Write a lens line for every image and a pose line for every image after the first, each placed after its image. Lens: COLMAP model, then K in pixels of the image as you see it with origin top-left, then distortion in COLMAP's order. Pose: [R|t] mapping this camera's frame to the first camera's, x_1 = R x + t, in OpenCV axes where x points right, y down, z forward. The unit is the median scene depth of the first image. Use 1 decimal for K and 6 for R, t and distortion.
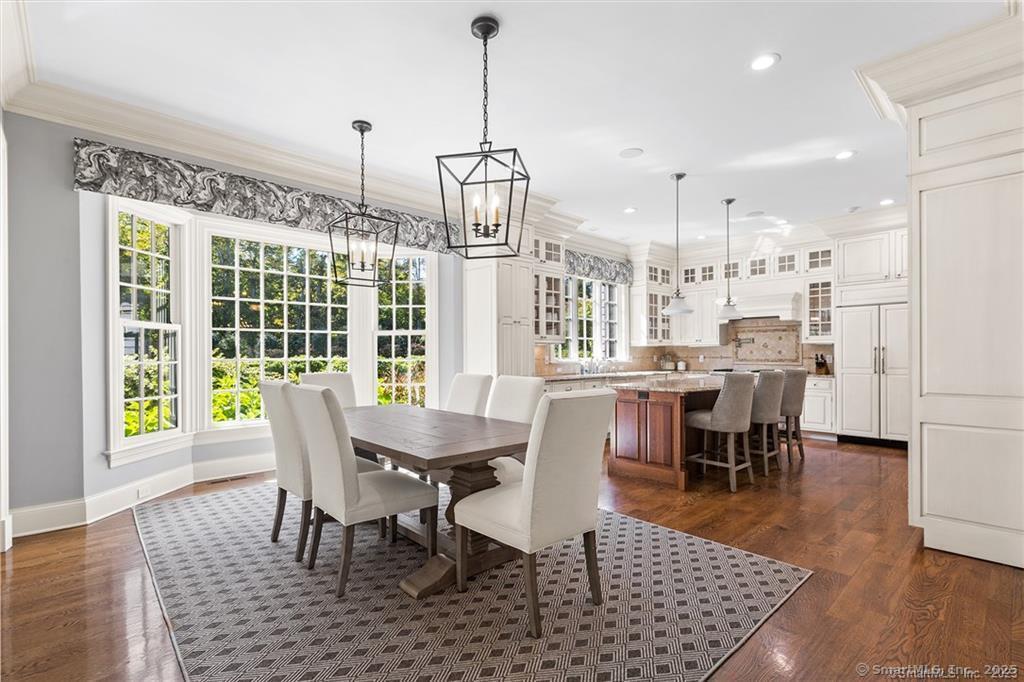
lens RADIAL K [[468.3, 0, 508.4], [0, 468.3, 351.7], [0, 0, 1]] dist [0.003731, 0.000096]
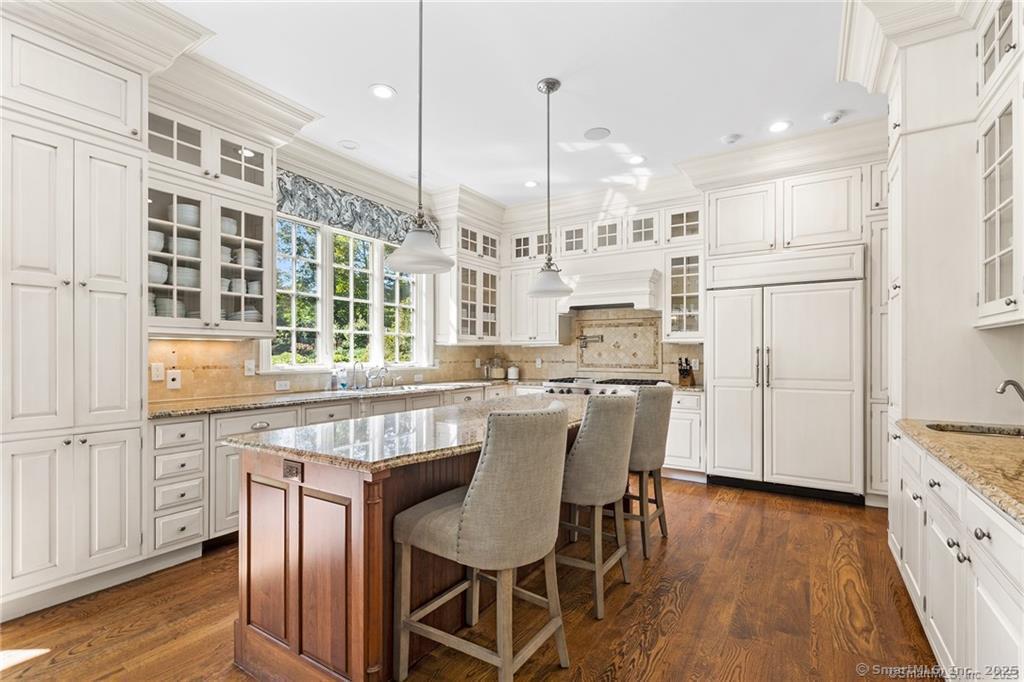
lens RADIAL K [[468.3, 0, 508.4], [0, 468.3, 351.7], [0, 0, 1]] dist [0.003731, 0.000096]
pose [[0.968685, 0.004315, 0.248256, 0.218544], [-0.003759, 0.999989, -0.002713, -0.001020], [-0.248265, 0.001695, 0.968691, 0.360528]]
